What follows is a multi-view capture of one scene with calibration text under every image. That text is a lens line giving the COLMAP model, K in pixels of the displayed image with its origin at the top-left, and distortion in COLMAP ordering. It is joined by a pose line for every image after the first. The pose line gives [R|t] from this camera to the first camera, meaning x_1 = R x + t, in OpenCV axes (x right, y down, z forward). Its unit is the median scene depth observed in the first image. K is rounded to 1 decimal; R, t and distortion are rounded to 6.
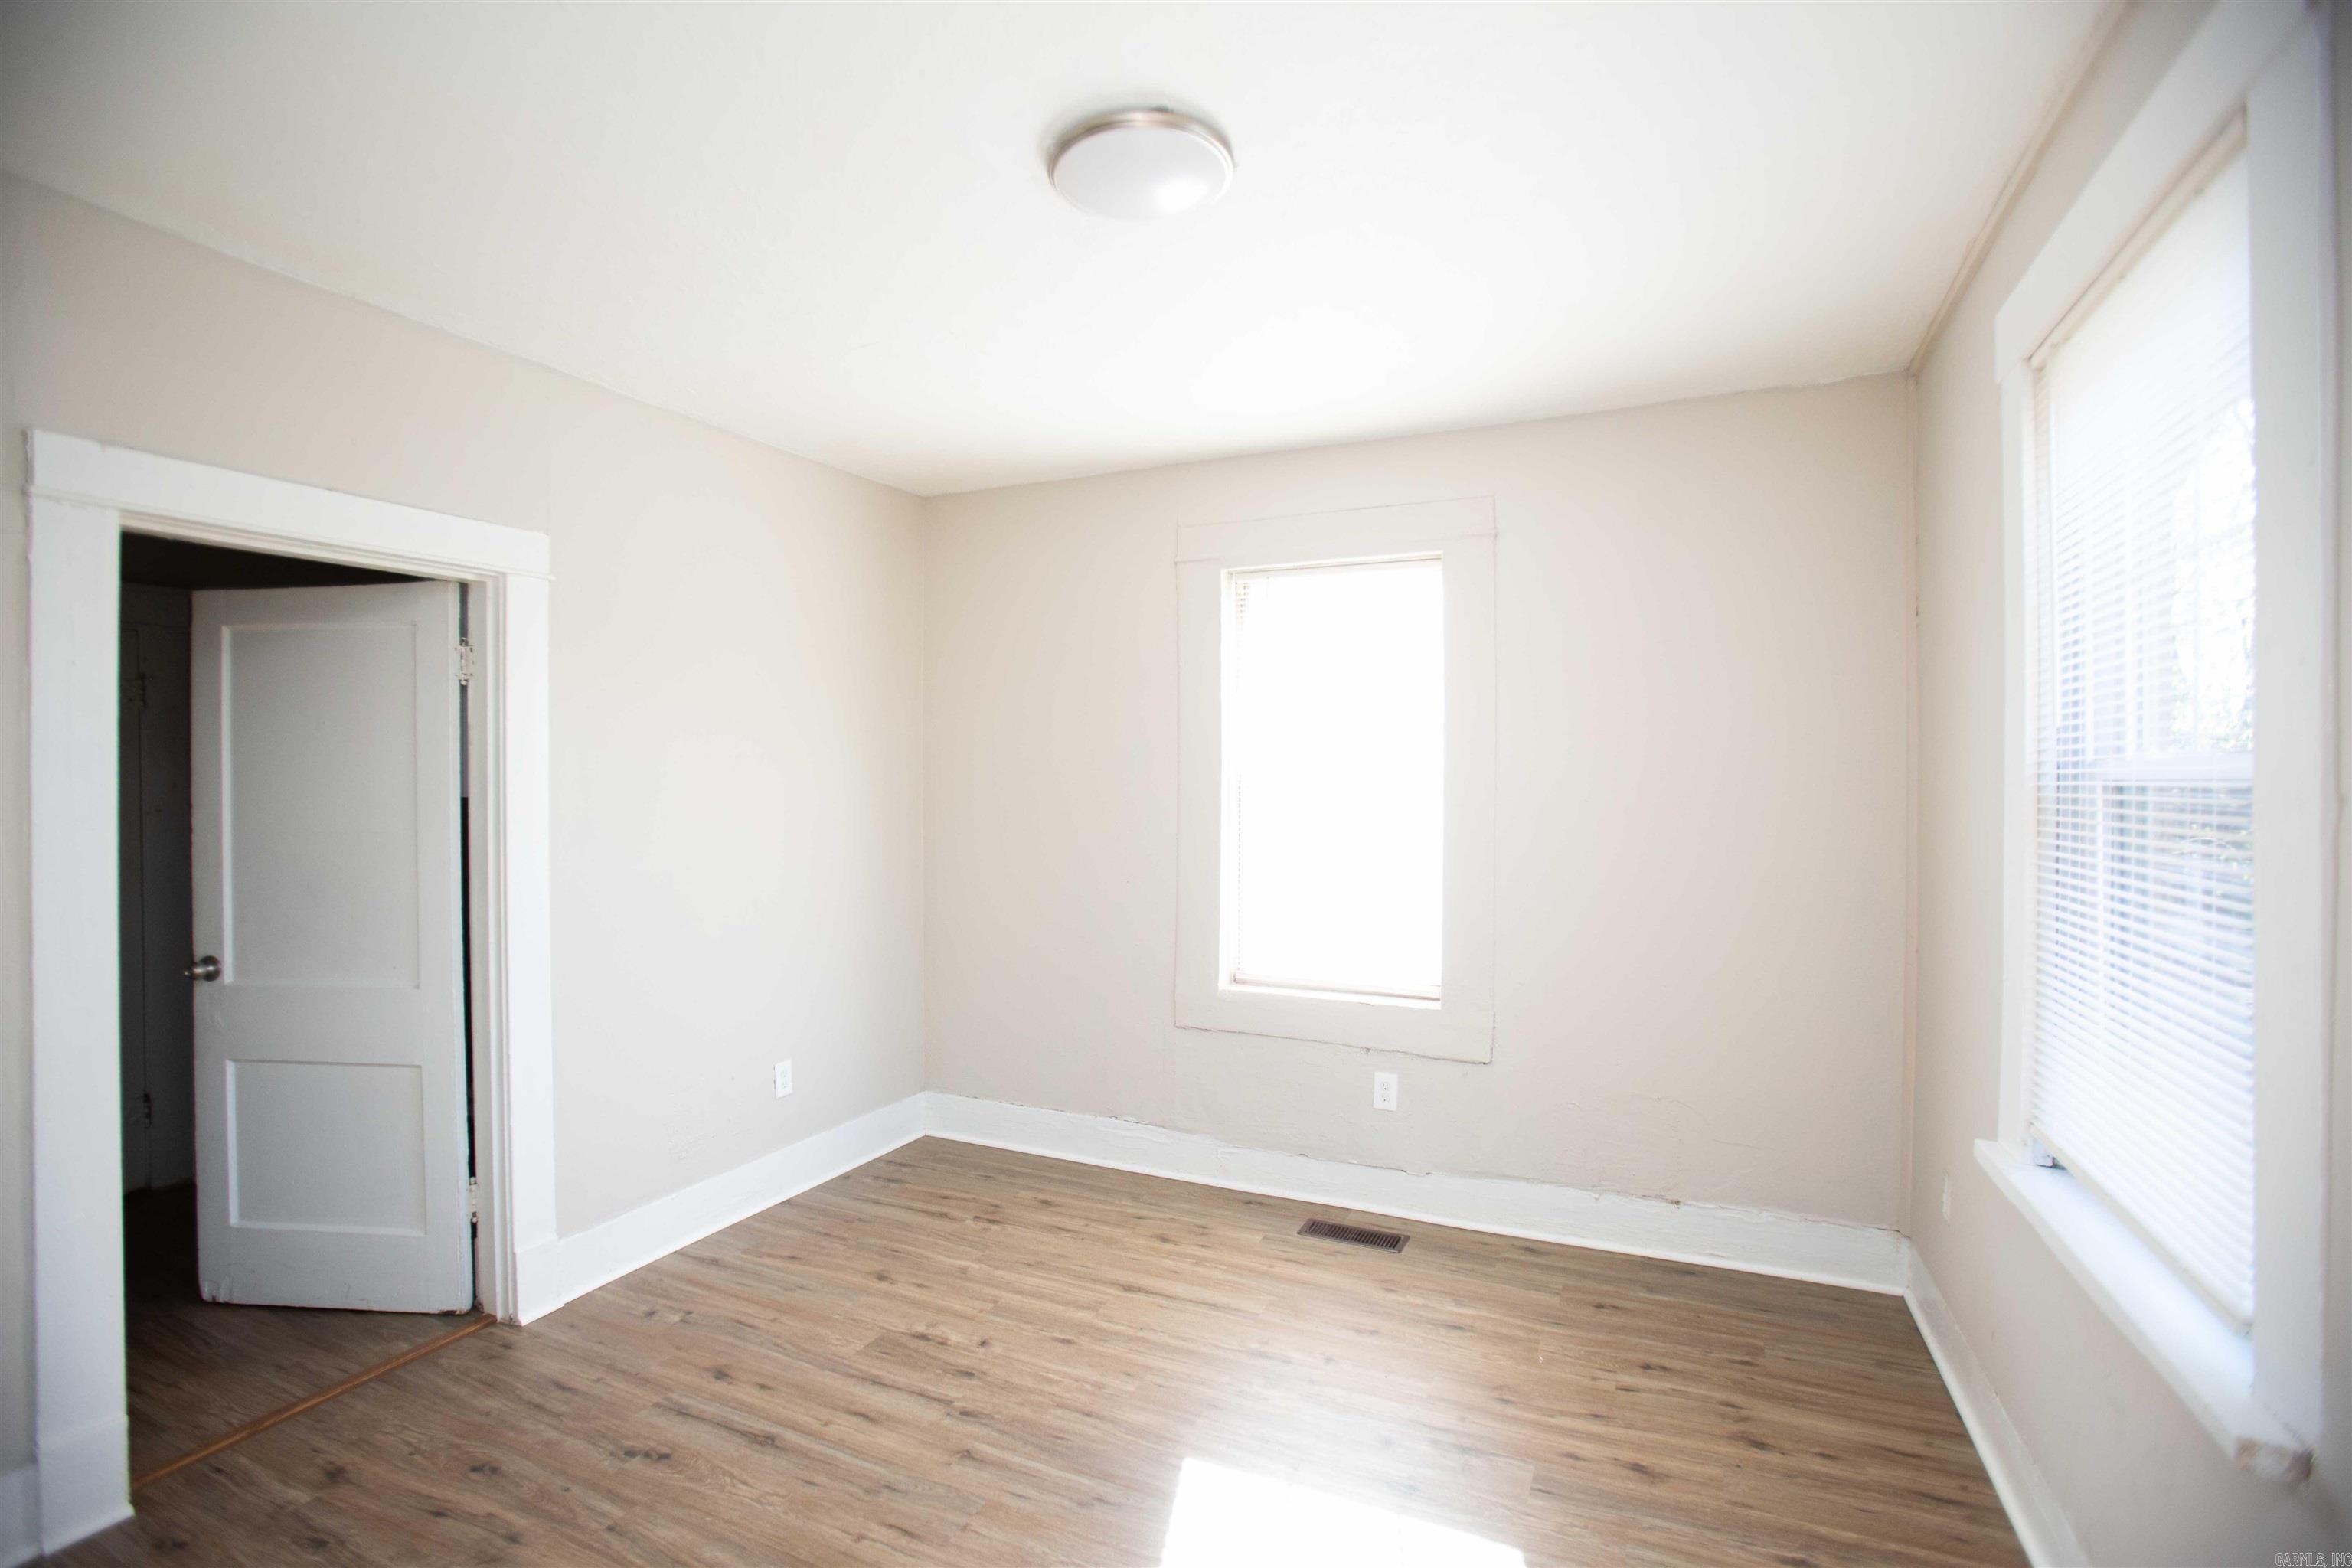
lens RADIAL K [[1087.3, 0, 1171.7], [0, 1087.3, 782.9], [0, 0, 1]] dist [-0.054954, 0.005858]
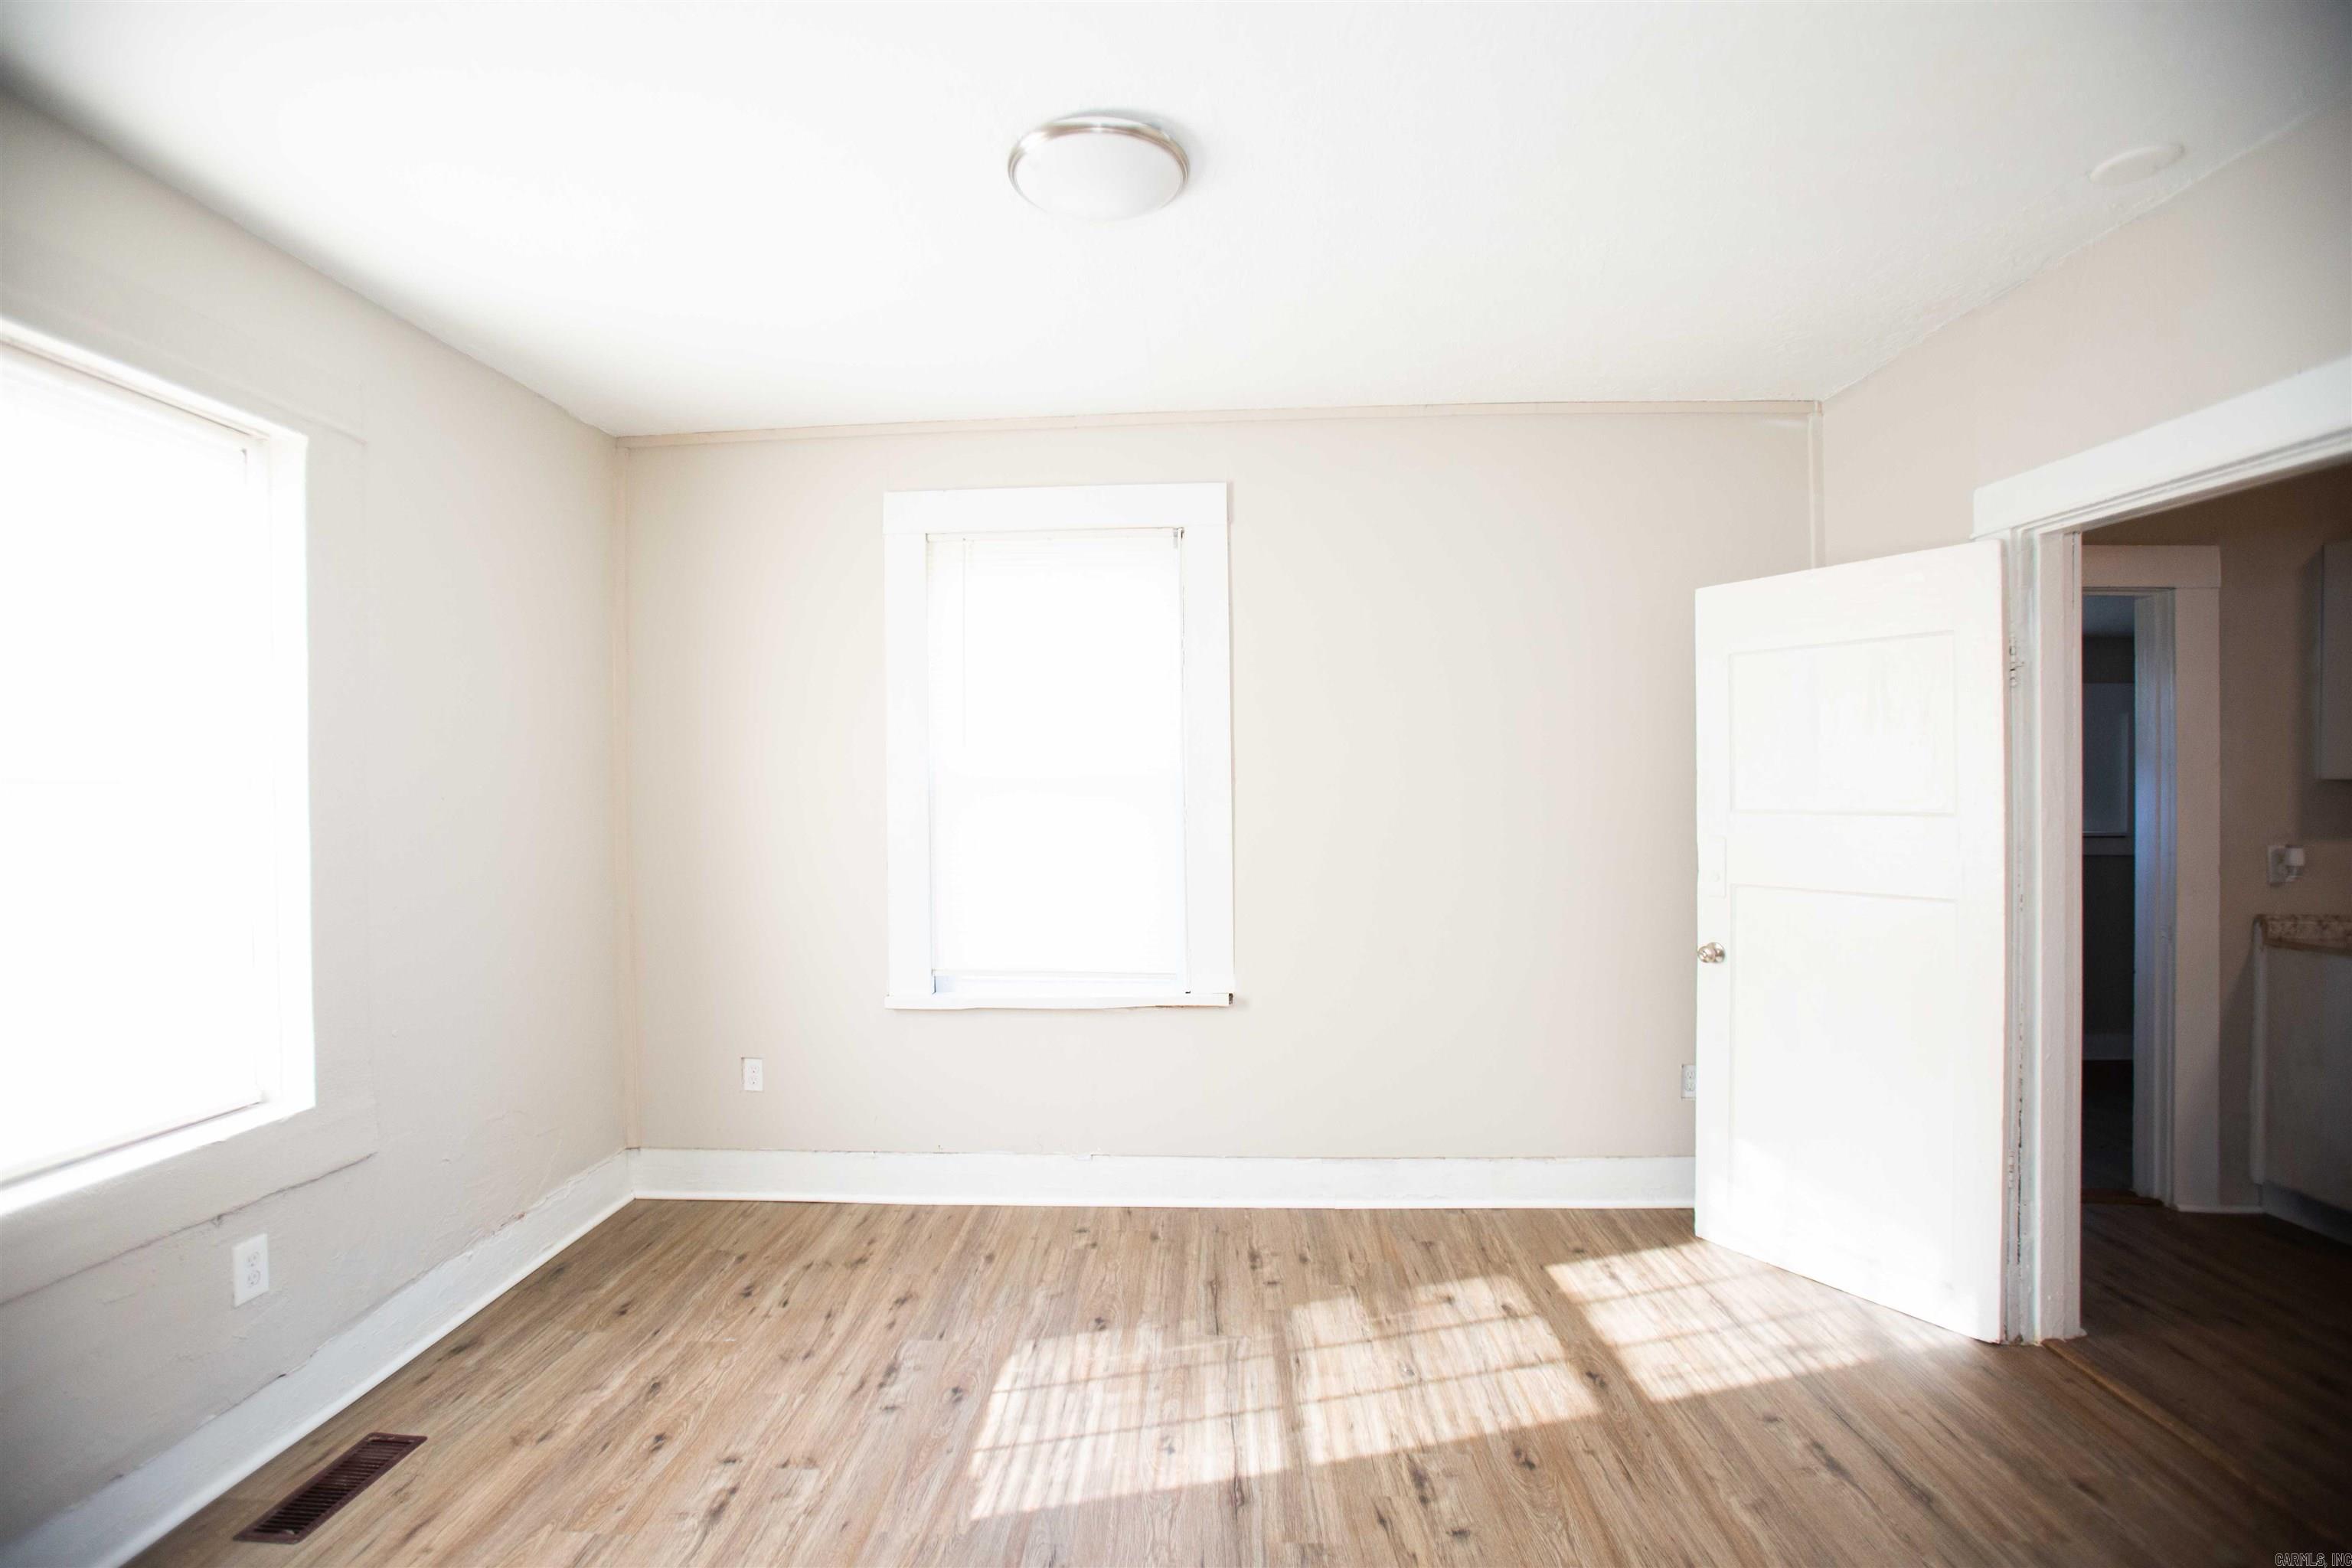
lens RADIAL K [[1087.3, 0, 1161.2], [0, 1087.3, 791.2], [0, 0, 1]] dist [-0.054954, 0.005858]
pose [[-0.366830, -0.008831, 0.930246, -0.649264], [0.016493, 0.999736, 0.015995, 0.013230], [-0.930142, 0.021210, -0.366588, 0.869430]]
